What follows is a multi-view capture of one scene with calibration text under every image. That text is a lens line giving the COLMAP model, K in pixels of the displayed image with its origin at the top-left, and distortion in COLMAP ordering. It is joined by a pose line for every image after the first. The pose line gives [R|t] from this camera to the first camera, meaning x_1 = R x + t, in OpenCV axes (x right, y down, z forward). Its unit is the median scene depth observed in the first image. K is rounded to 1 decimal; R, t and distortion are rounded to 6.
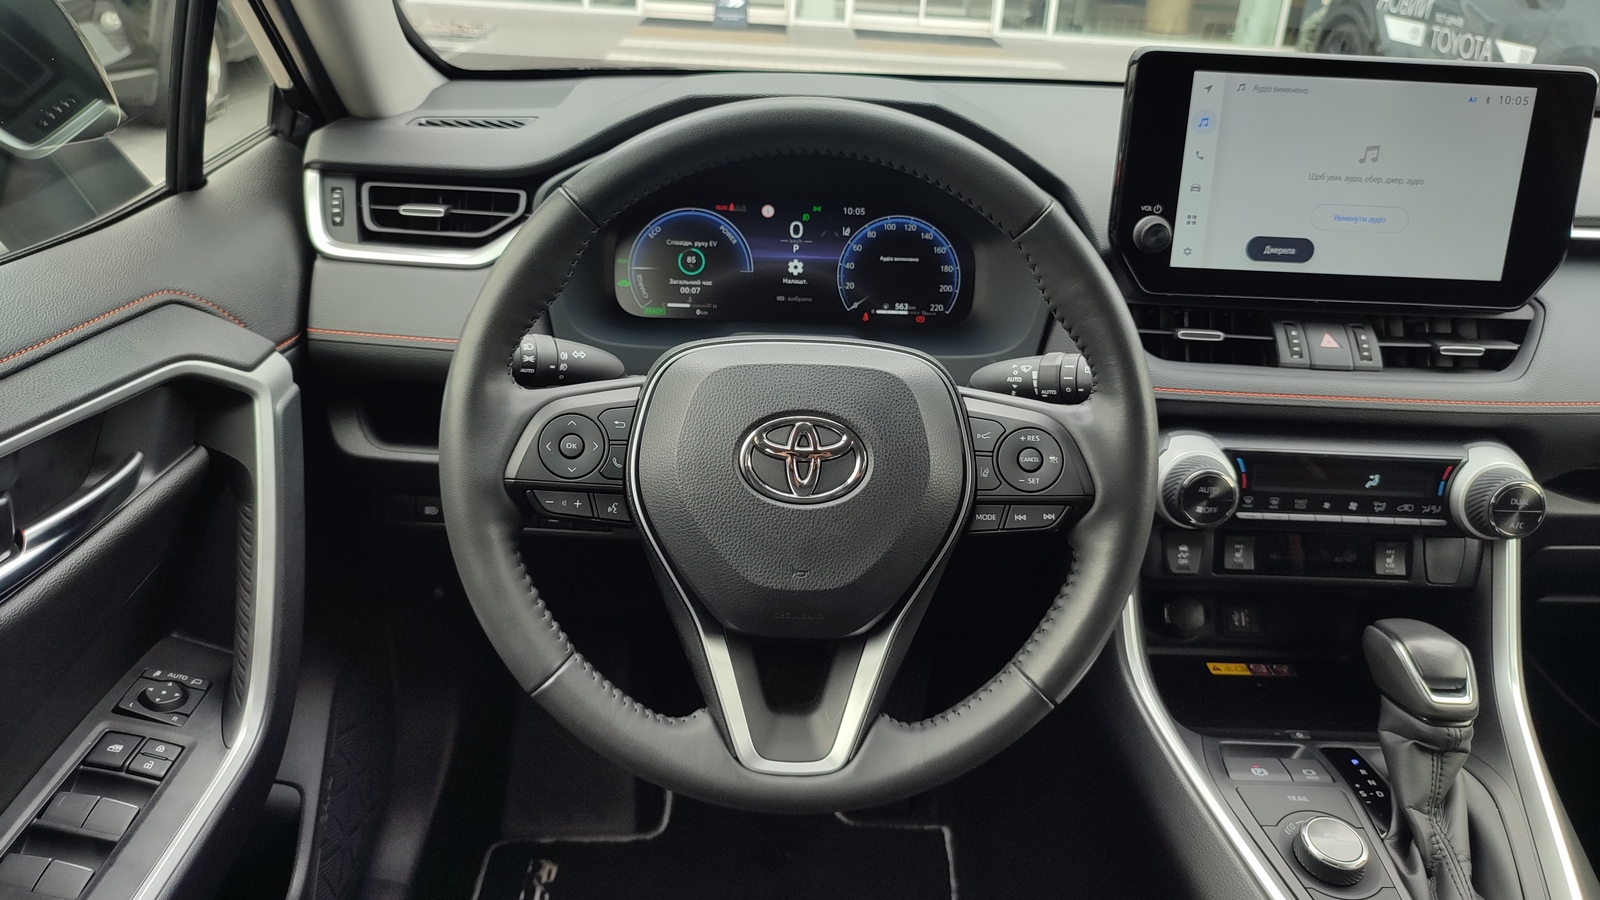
lens RADIAL K [[1219.8, 0, 800.0], [0, 1219.8, 450.0], [0, 0, 1]] dist [0.005300, 0.001669]
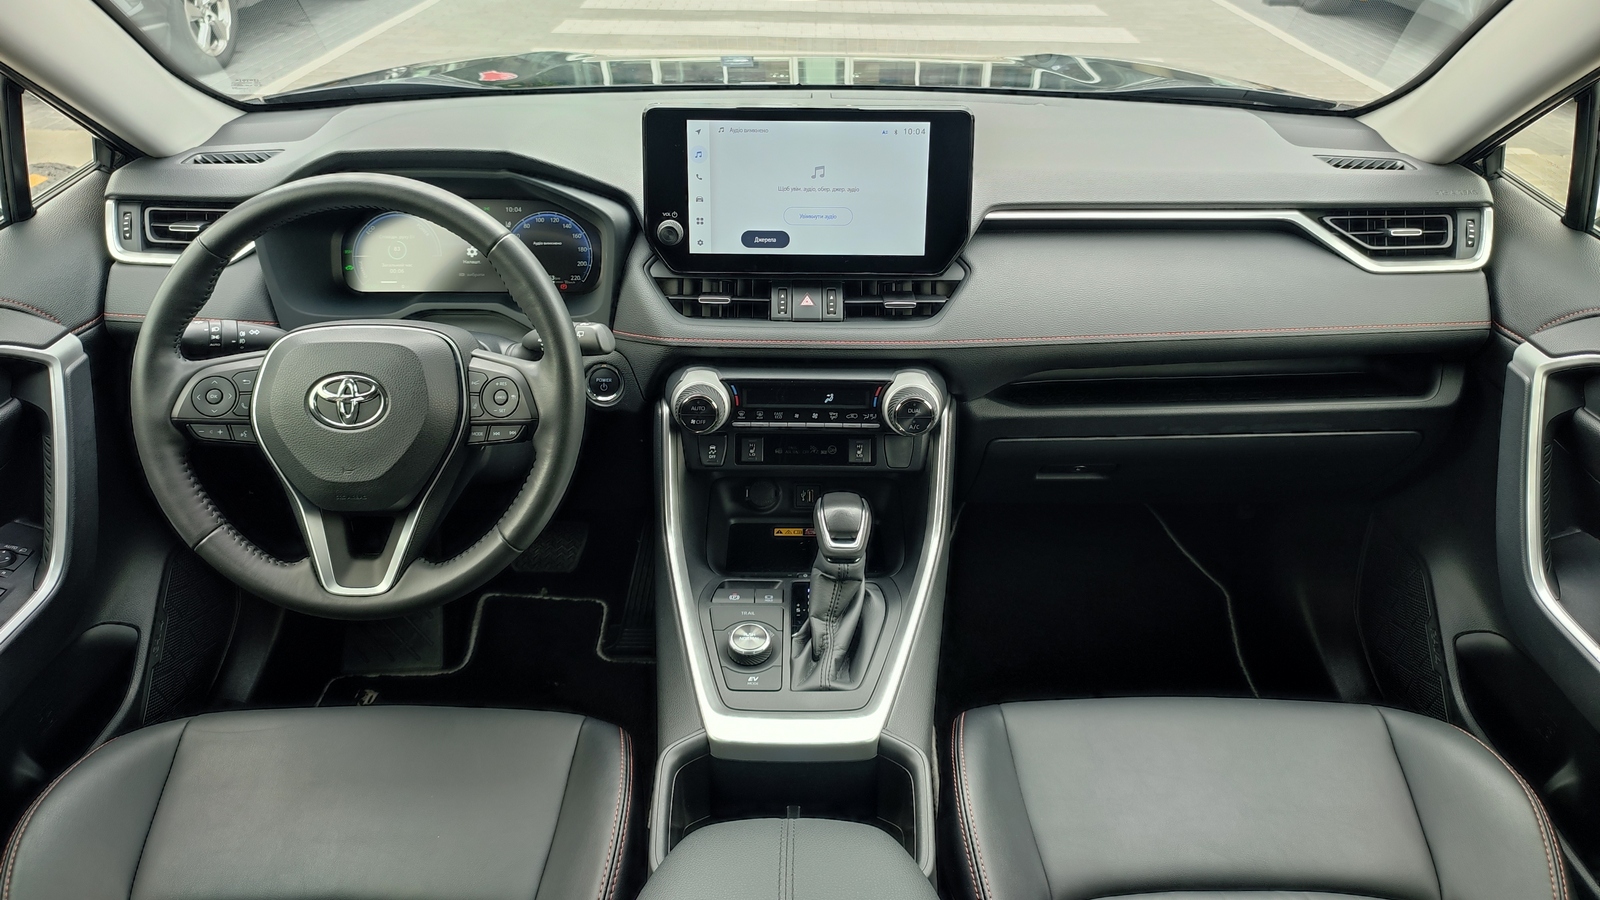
lens RADIAL K [[1209.6, 0, 802.9], [0, 1209.6, 390.2], [0, 0, 1]] dist [0.064802, -0.081812]
pose [[0.998383, -0.025348, -0.050891, 0.513796], [0.027223, 0.998963, 0.036490, -0.037620], [0.049913, -0.037817, 0.998037, -0.437152]]
